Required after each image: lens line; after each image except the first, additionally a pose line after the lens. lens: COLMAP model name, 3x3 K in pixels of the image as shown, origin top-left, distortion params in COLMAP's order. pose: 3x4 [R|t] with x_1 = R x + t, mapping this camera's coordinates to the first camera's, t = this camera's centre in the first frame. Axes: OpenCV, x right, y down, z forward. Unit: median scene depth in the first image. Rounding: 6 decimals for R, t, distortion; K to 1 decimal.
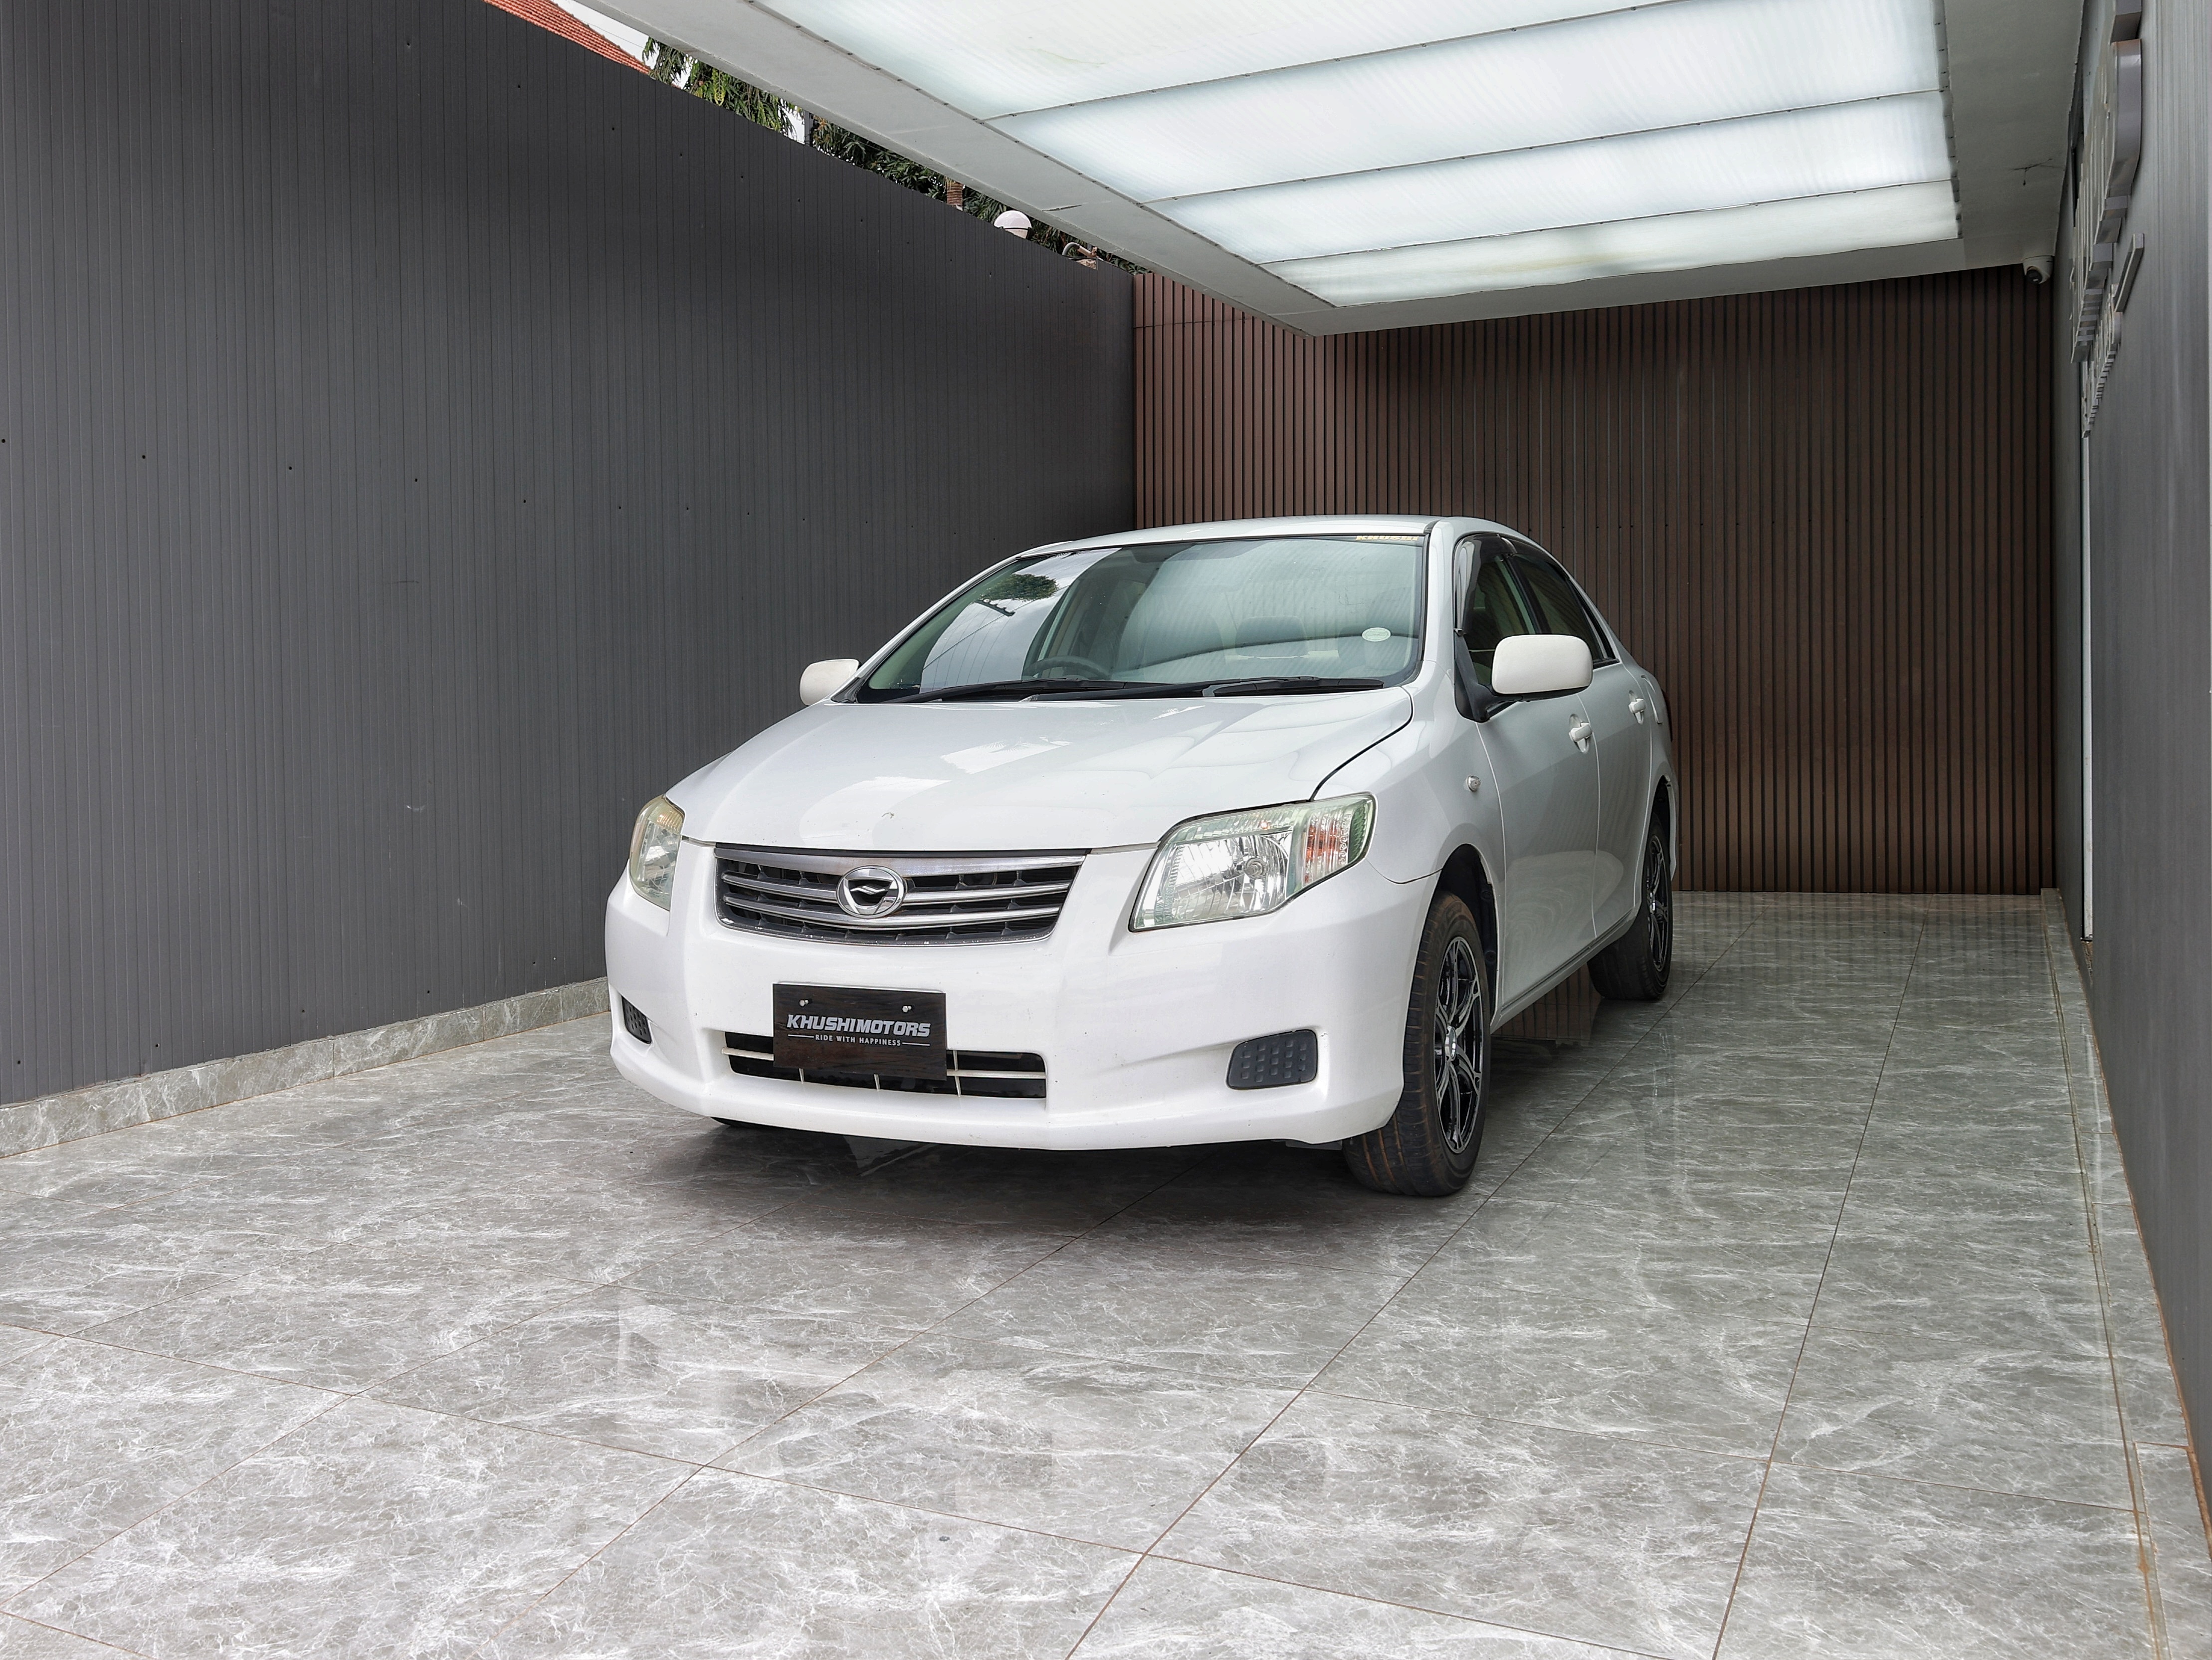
lens RADIAL K [[1839.6, 0, 1107.6], [0, 1839.6, 711.8], [0, 0, 1]] dist [-0.008297, 0.000067]
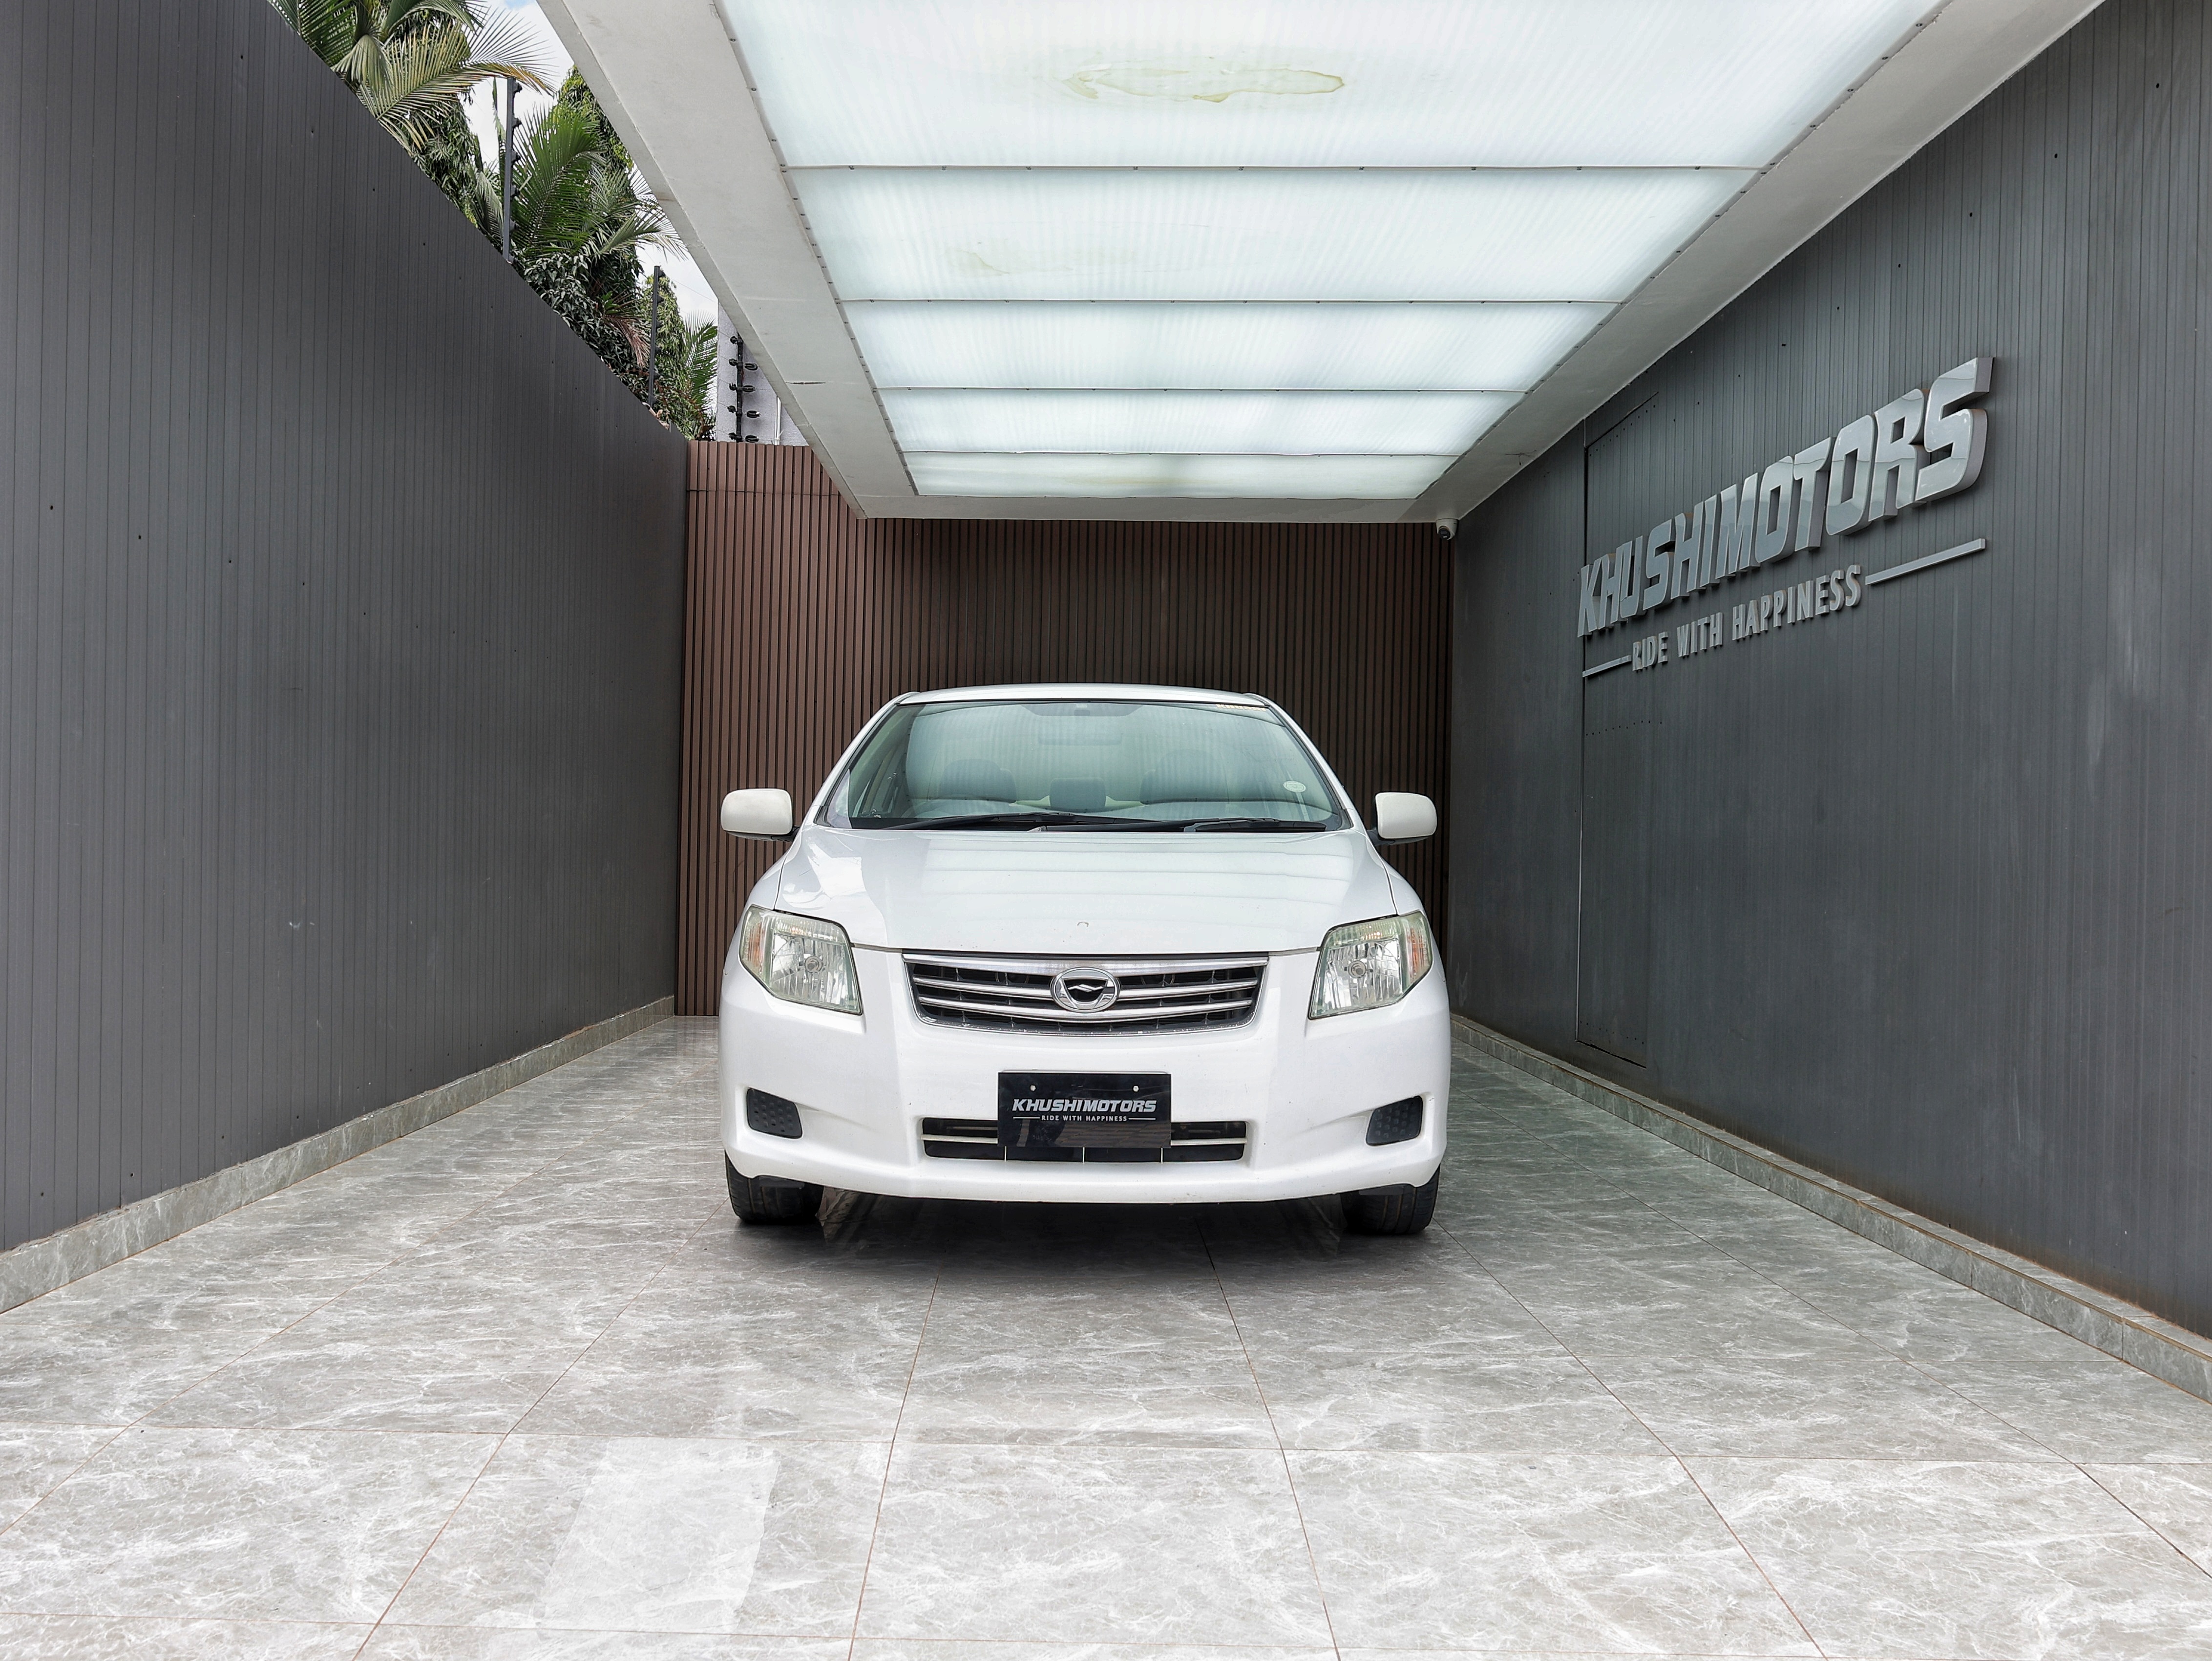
lens RADIAL K [[1705.6, 0, 1106.8], [0, 1705.6, 876.5], [0, 0, 1]] dist [-0.017957, 0.002350]
pose [[0.910108, 0.021926, 0.413790, -0.636613], [-0.023225, 0.999728, -0.001892, 0.033020], [-0.413720, -0.007889, 0.910370, 0.029919]]
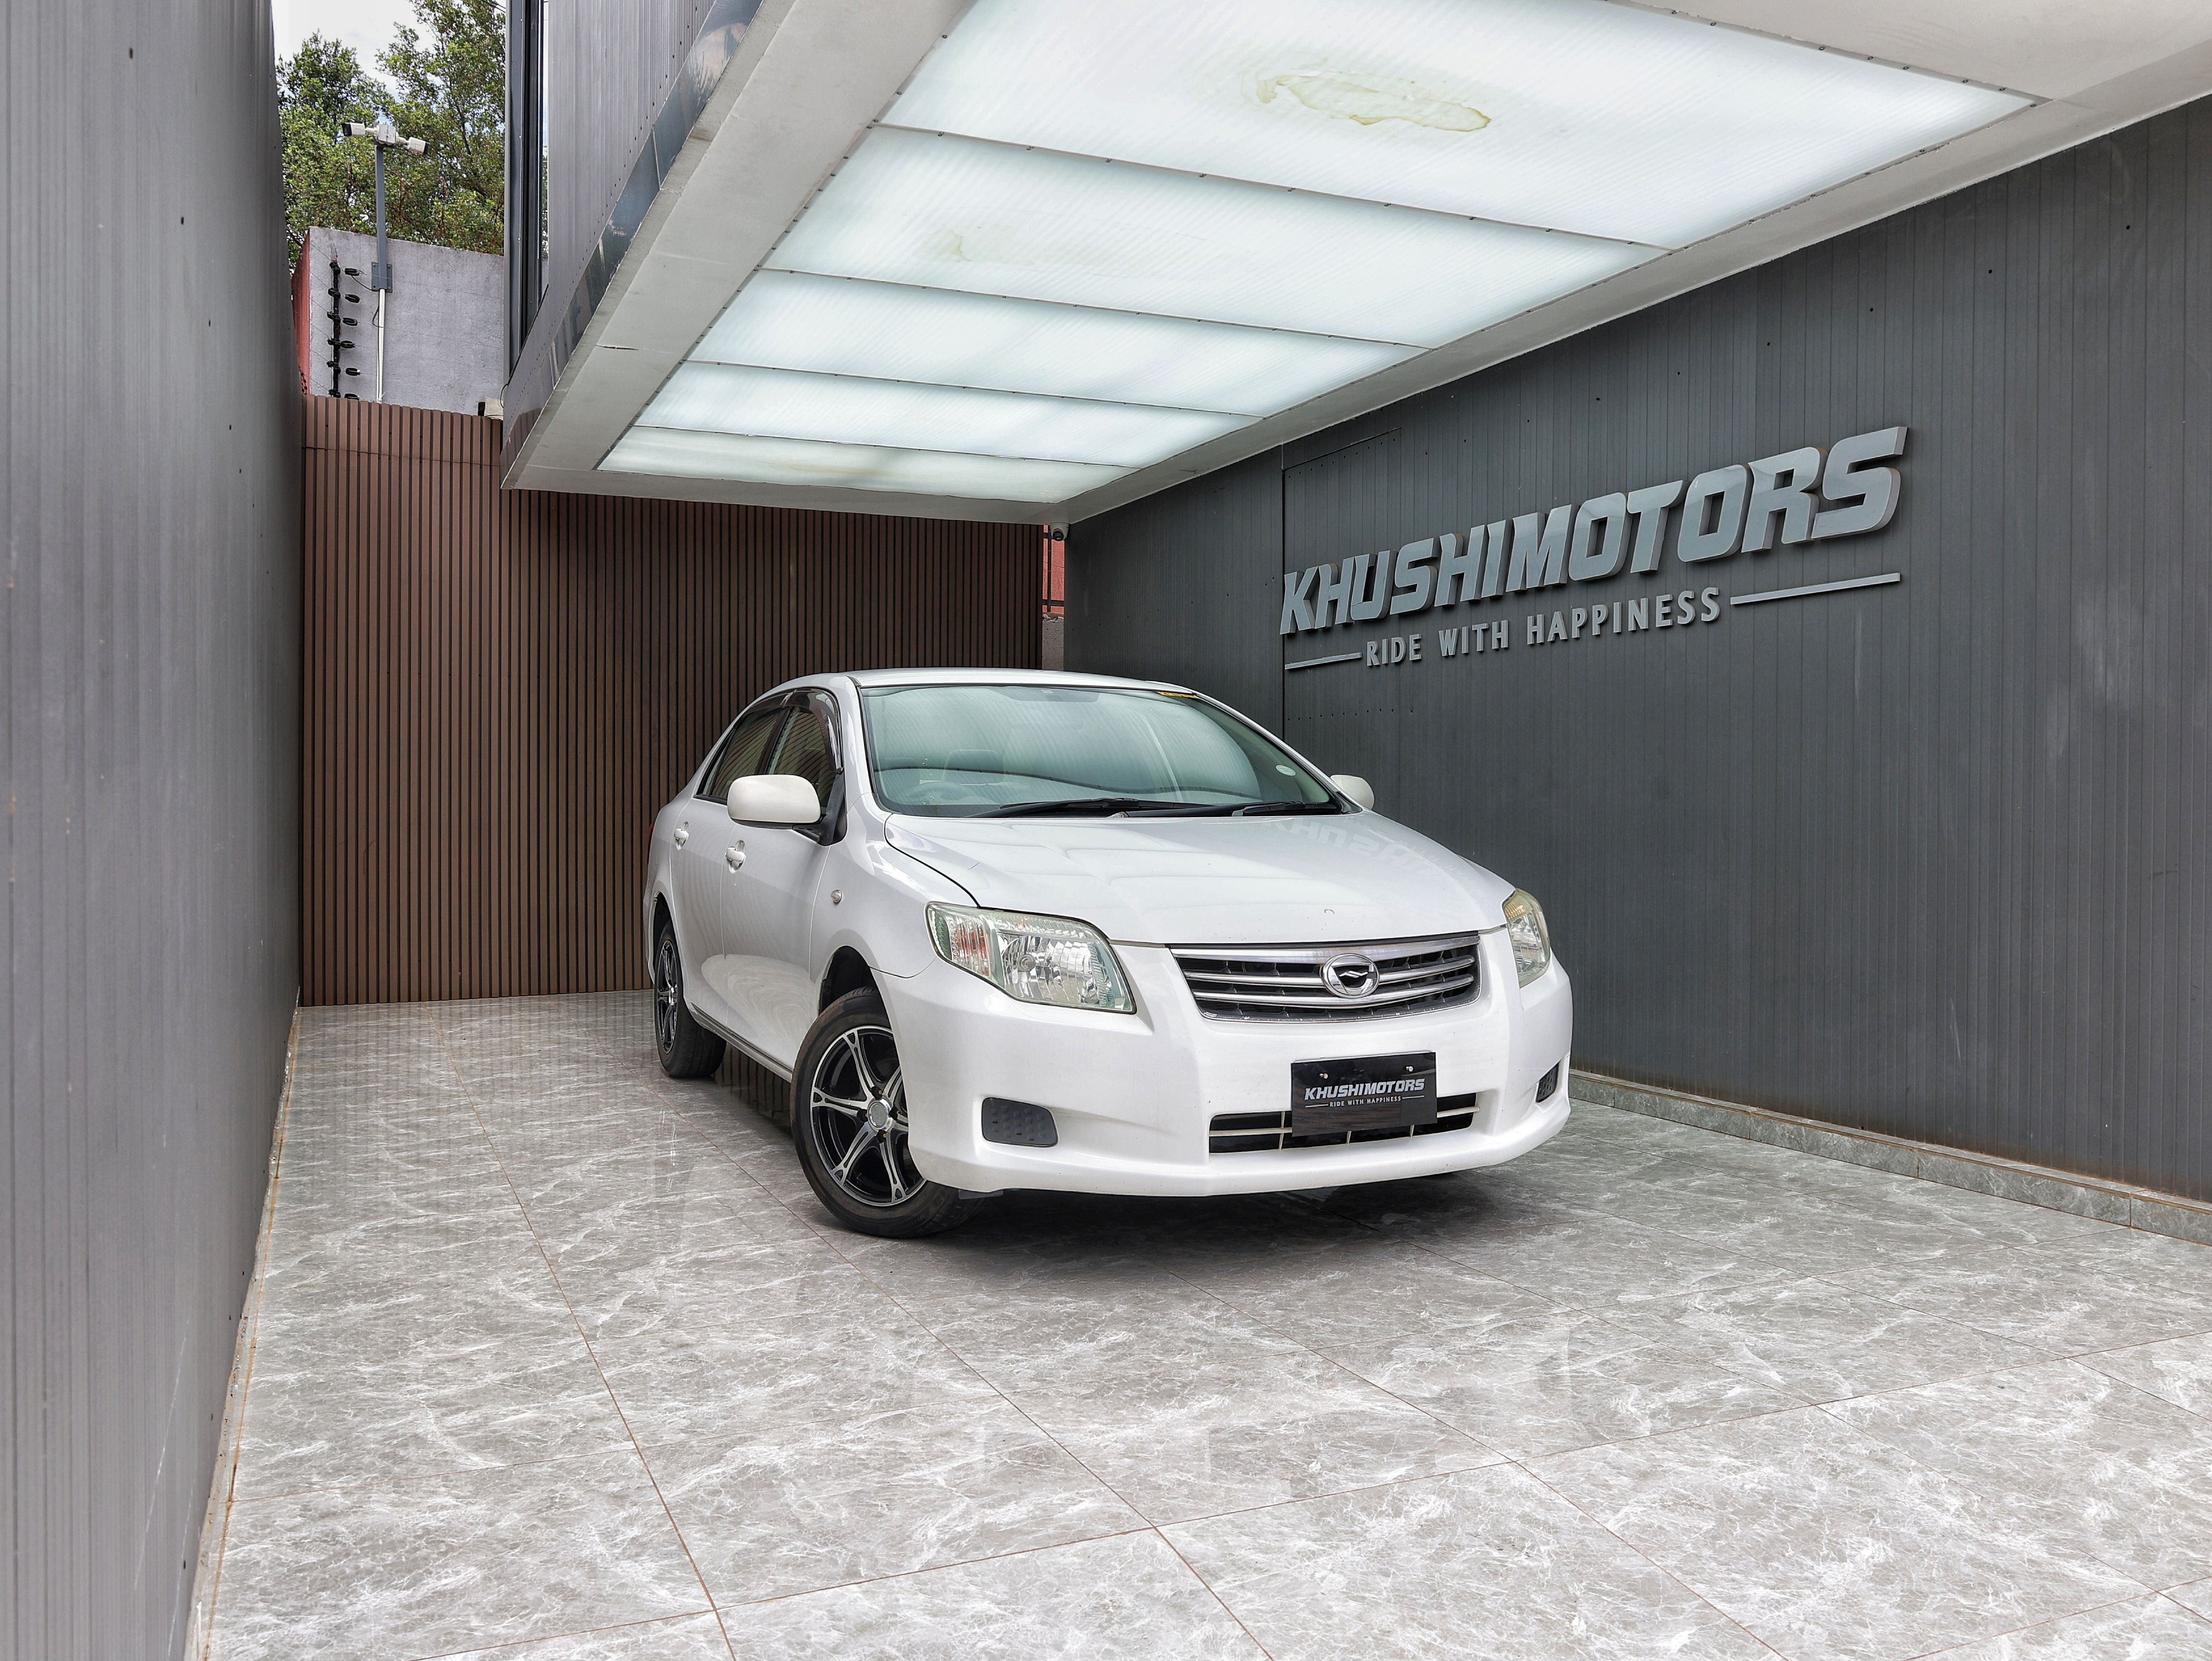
lens RADIAL K [[1519.7, 0, 1106.0], [0, 1519.7, 830.5], [0, 0, 1]] dist [-0.006719, 0.003692]
pose [[0.693071, 0.008752, 0.720816, -1.071141], [-0.002168, 0.999947, -0.010057, 0.017042], [-0.720866, 0.005407, 0.693054, 0.499646]]
